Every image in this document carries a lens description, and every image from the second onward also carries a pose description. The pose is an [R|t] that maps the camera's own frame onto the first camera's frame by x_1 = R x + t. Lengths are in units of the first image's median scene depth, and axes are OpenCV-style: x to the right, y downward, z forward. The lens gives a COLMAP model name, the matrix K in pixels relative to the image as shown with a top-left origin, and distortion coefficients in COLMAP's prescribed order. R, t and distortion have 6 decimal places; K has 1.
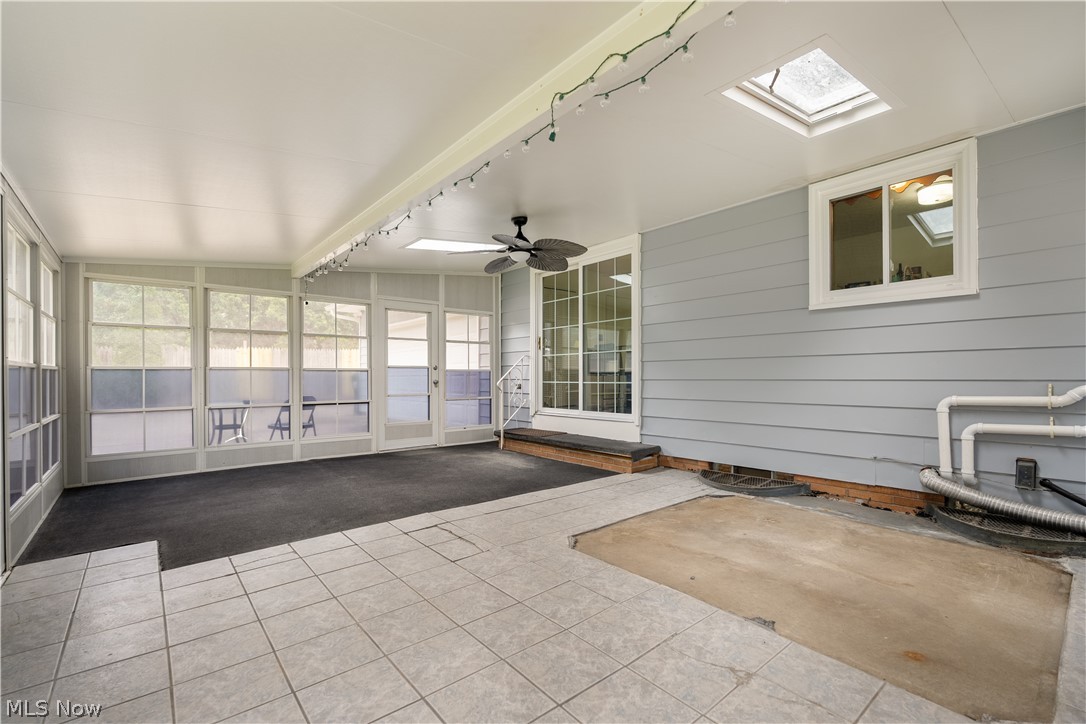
lens RADIAL K [[472.2, 0, 545.1], [0, 472.2, 370.6], [0, 0, 1]] dist [-0.004203, -0.000468]
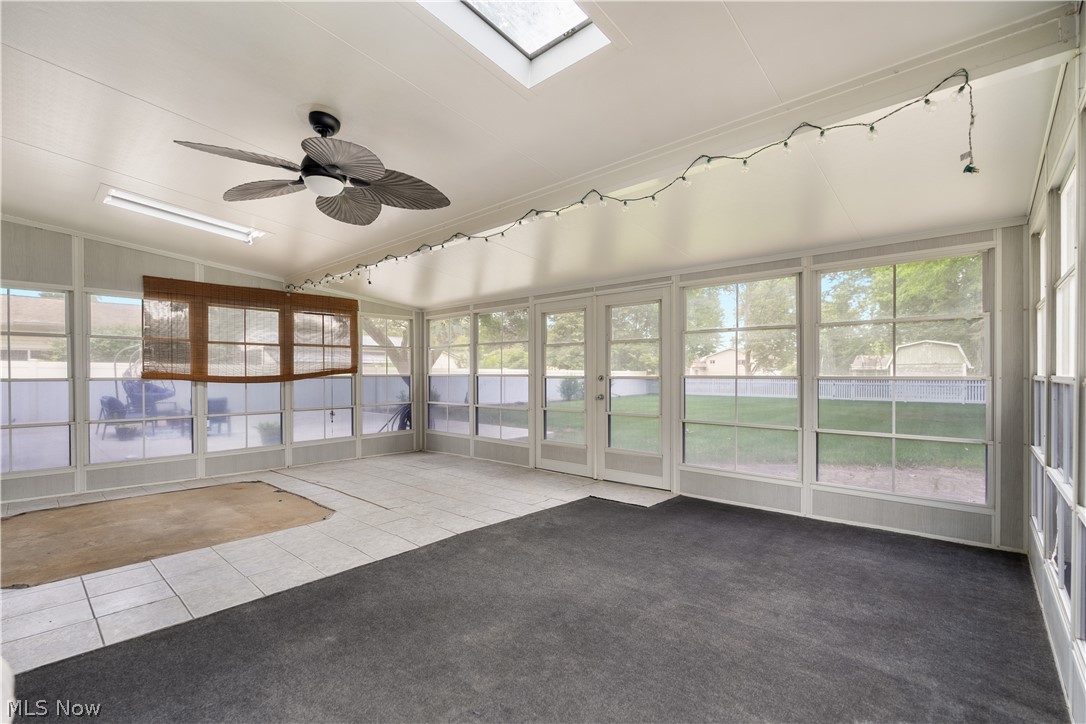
lens RADIAL K [[472.2, 0, 540.4], [0, 472.2, 372.3], [0, 0, 1]] dist [-0.004203, -0.000468]
pose [[-0.990747, 0.003434, -0.135682, -0.321344], [0.005273, 0.999899, -0.013198, -0.013392], [0.135623, -0.013791, -0.990665, 2.216935]]
